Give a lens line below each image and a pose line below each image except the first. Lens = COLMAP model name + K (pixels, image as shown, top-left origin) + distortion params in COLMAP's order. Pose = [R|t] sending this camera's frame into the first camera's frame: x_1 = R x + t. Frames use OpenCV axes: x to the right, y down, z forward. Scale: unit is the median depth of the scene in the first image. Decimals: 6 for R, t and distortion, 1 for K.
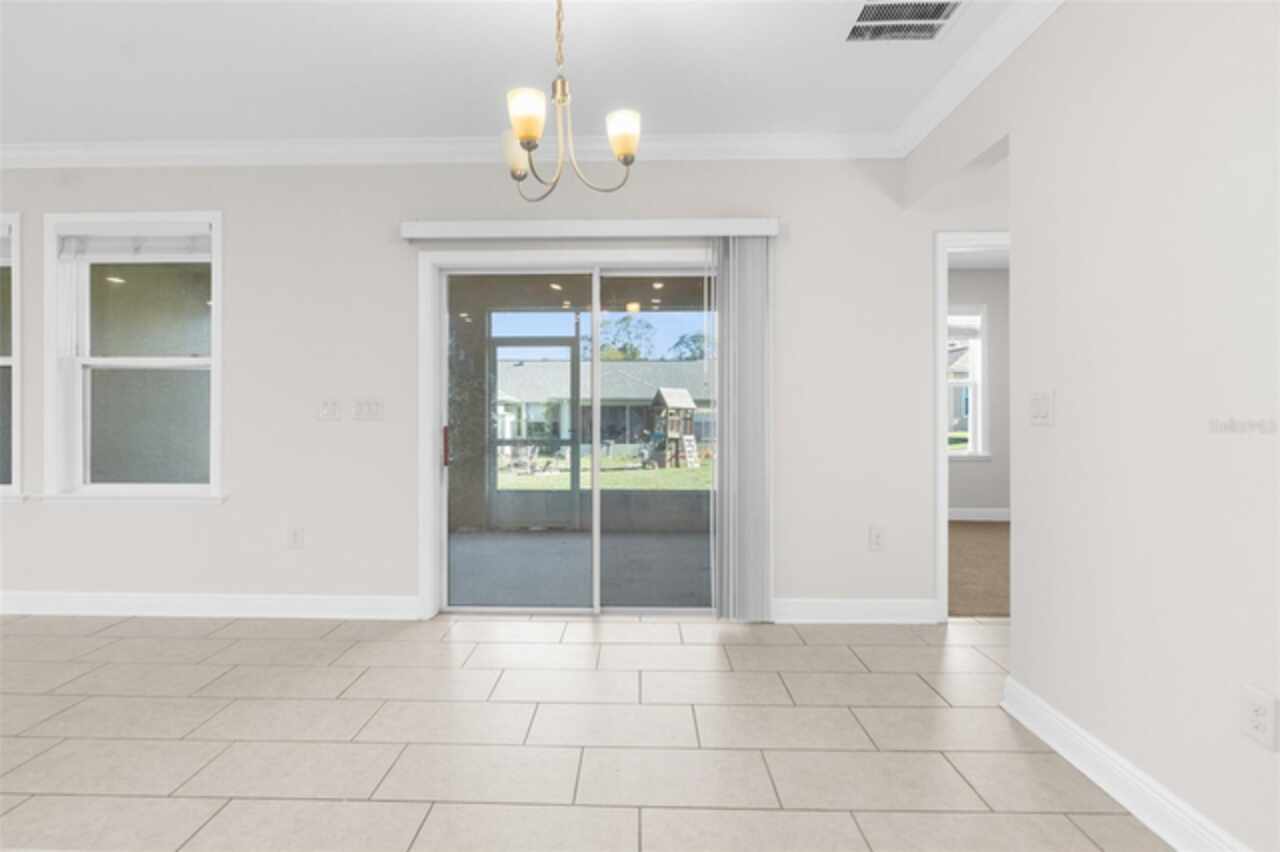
lens RADIAL K [[579.0, 0, 629.4], [0, 579.0, 412.2], [0, 0, 1]] dist [-0.001128, -0.000216]
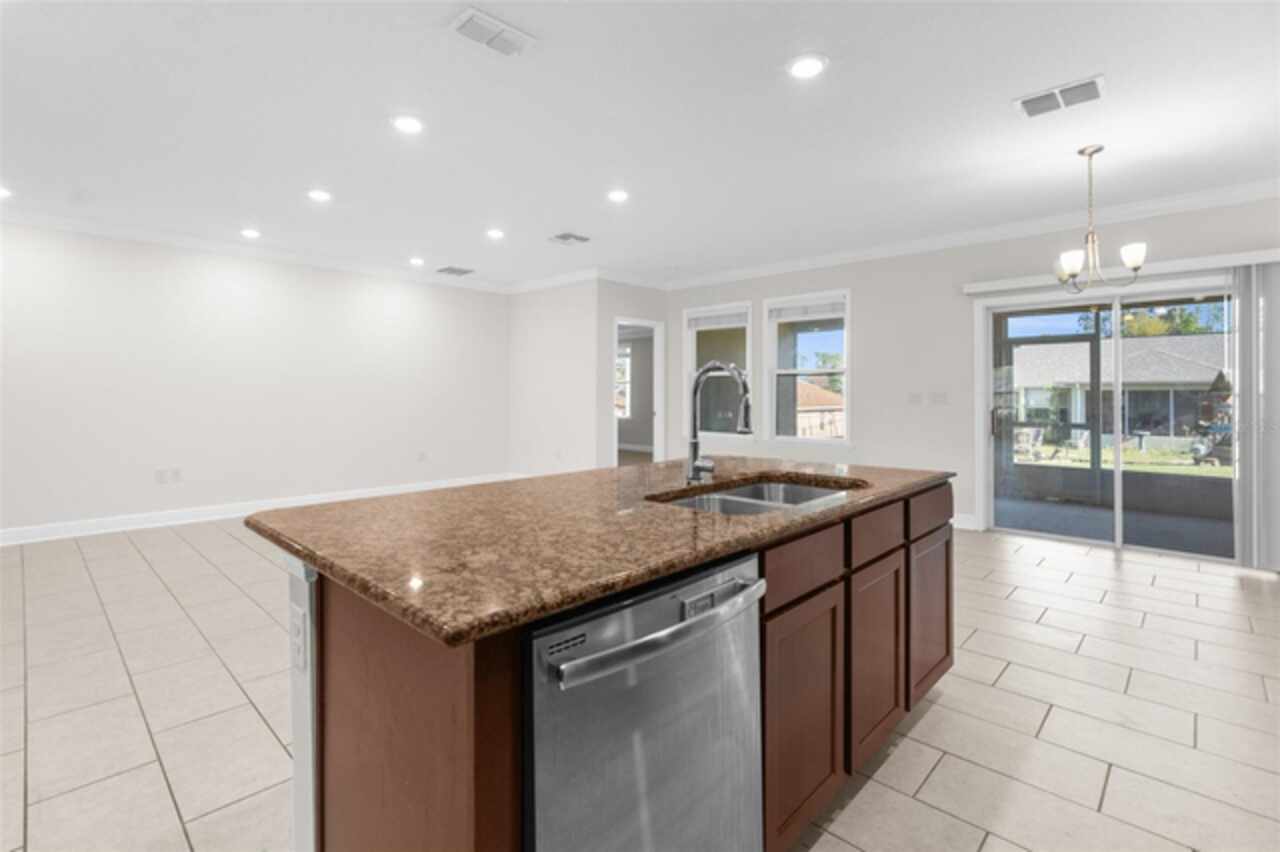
lens RADIAL K [[594.7, 0, 638.8], [0, 594.7, 391.4], [0, 0, 1]] dist [0.004112, 0.000446]
pose [[0.738034, -0.000444, -0.674764, 0.016325], [-0.003900, 0.999980, -0.004924, -0.003666], [0.674753, 0.006266, 0.738017, -0.220348]]
